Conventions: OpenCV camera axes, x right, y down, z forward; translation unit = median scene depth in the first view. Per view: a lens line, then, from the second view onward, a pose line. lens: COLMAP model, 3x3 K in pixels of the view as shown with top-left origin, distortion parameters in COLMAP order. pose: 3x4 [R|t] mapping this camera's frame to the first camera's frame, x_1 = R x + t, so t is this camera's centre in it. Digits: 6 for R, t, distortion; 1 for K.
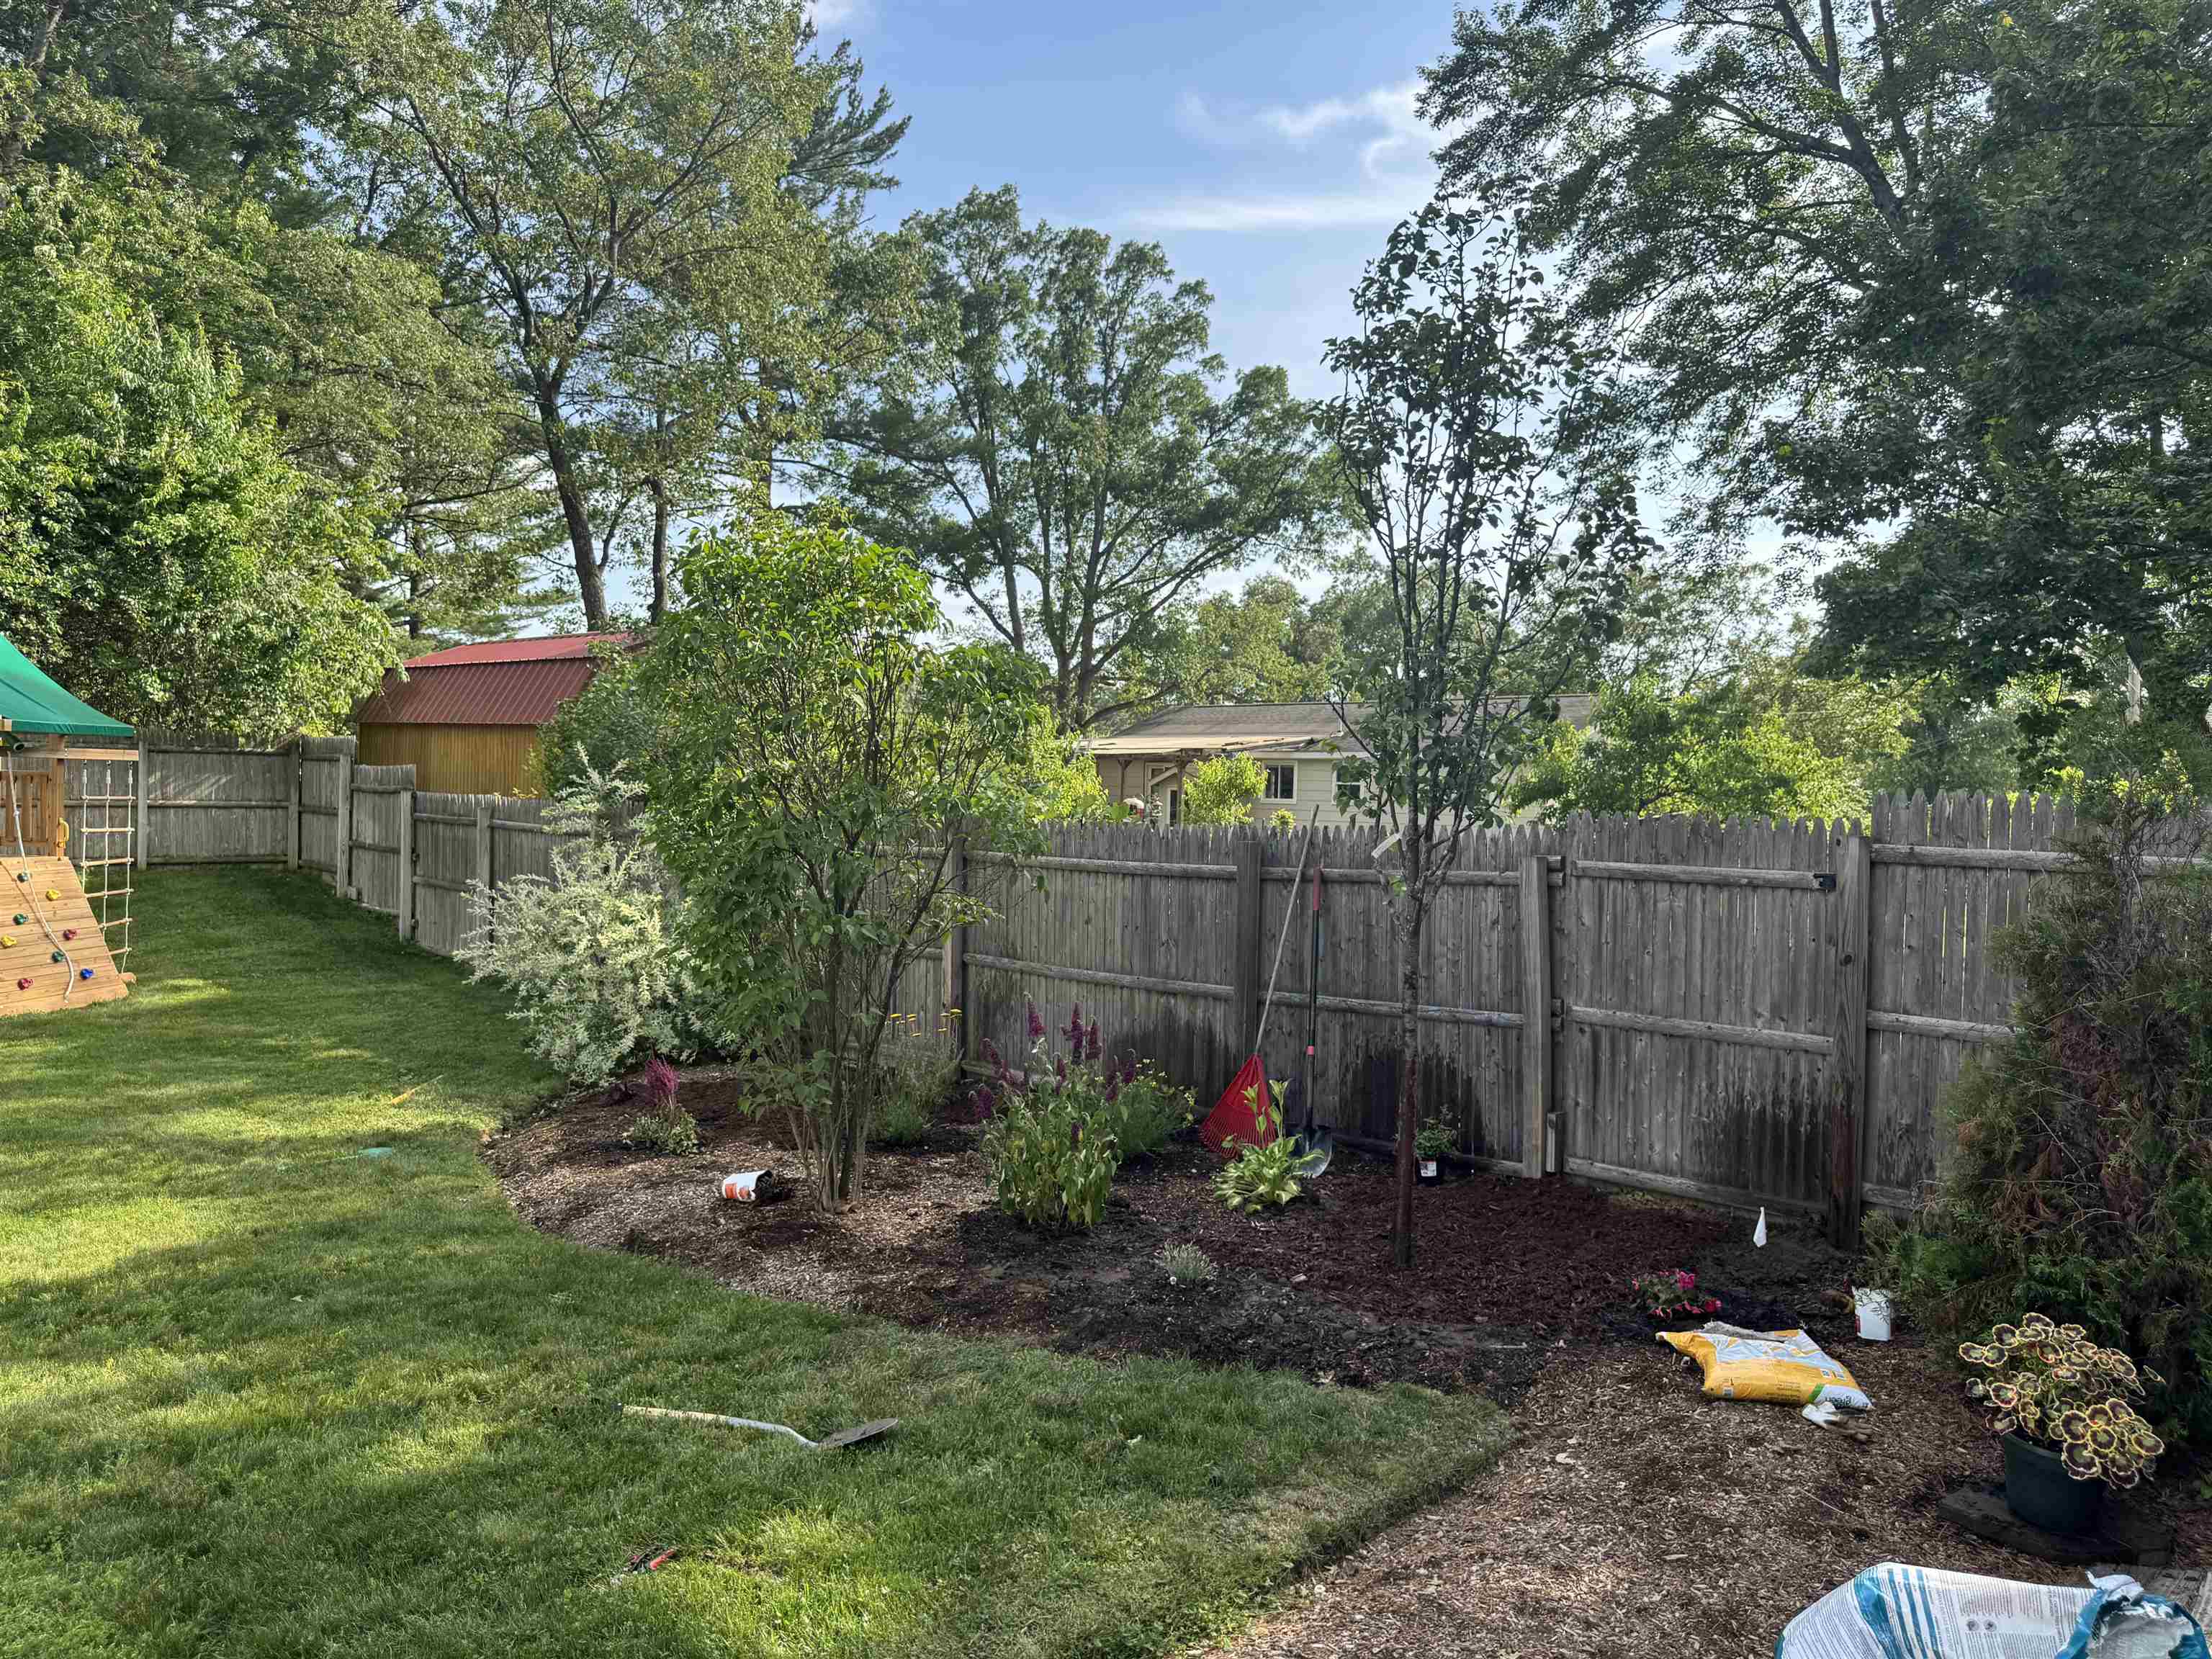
lens RADIAL K [[1553.1, 0, 1106.0], [0, 1553.1, 829.5], [0, 0, 1]] dist [0.001850, -0.000914]
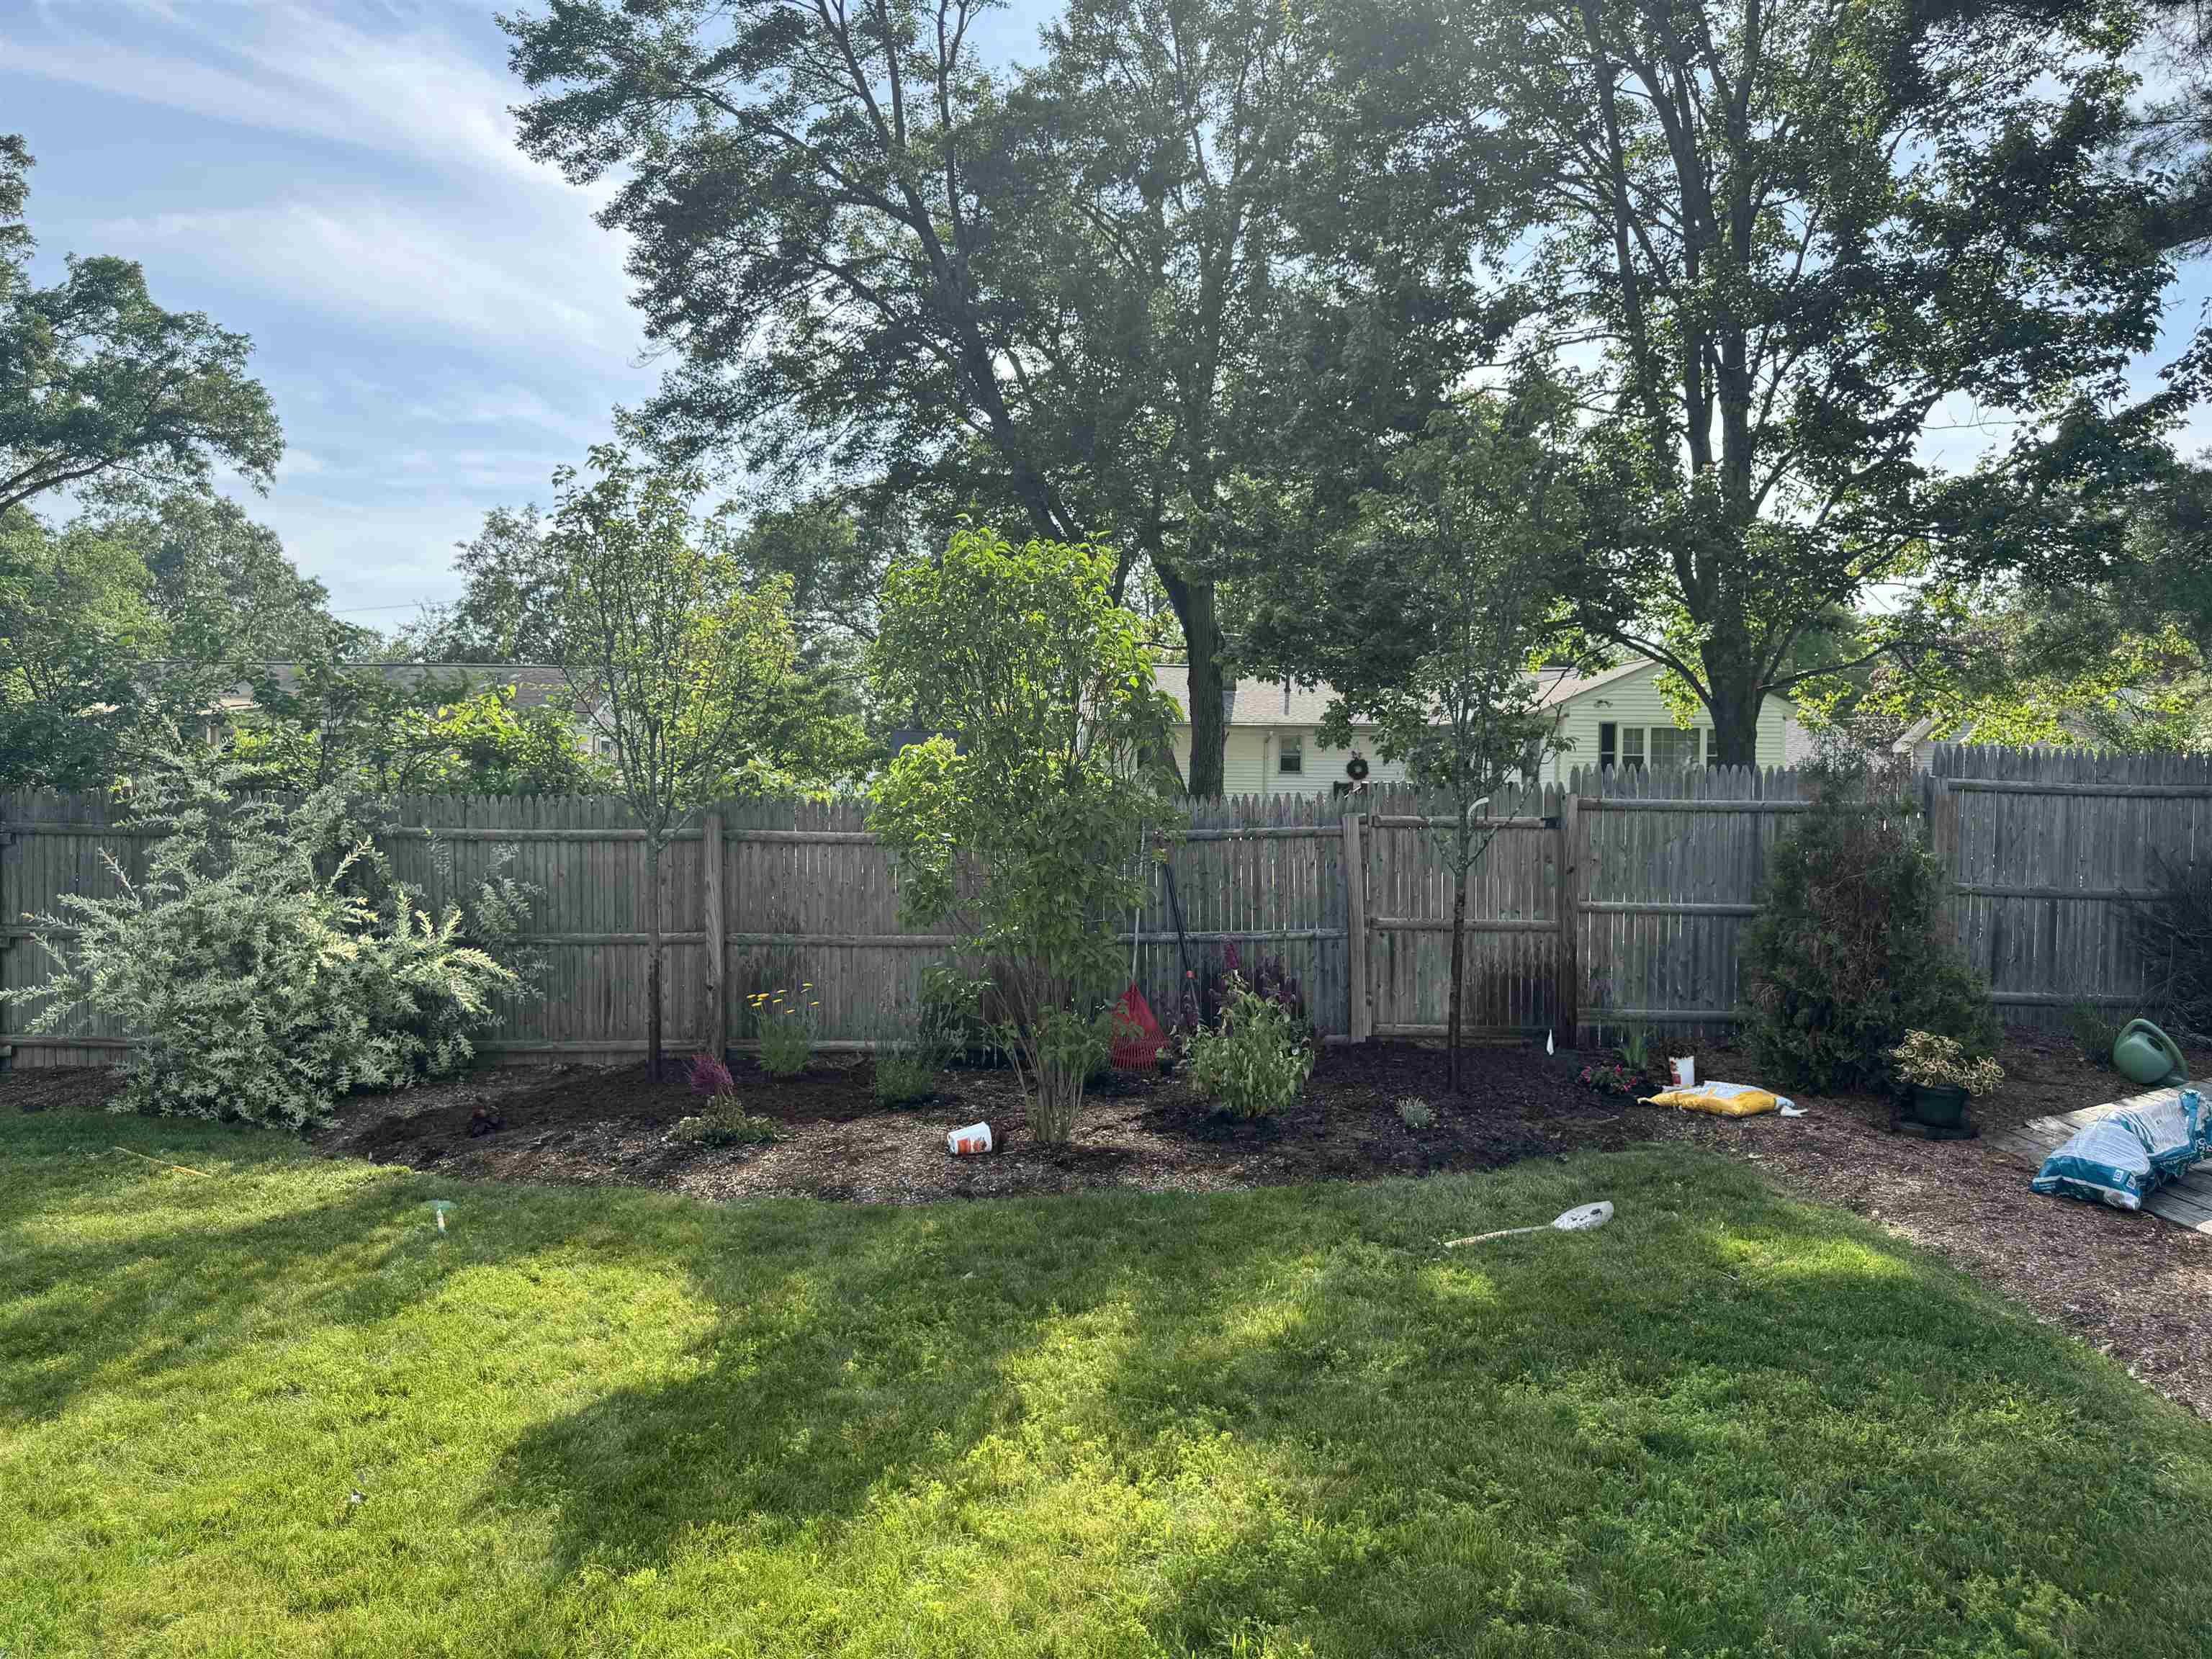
lens RADIAL K [[1543.5, 0, 1106.0], [0, 1543.5, 829.5], [0, 0, 1]] dist [-0.005423, -0.007824]
pose [[0.724479, -0.034777, 0.688419, -0.333617], [0.019343, 0.999359, 0.030128, -0.005360], [-0.689025, -0.008511, 0.724687, 0.061358]]
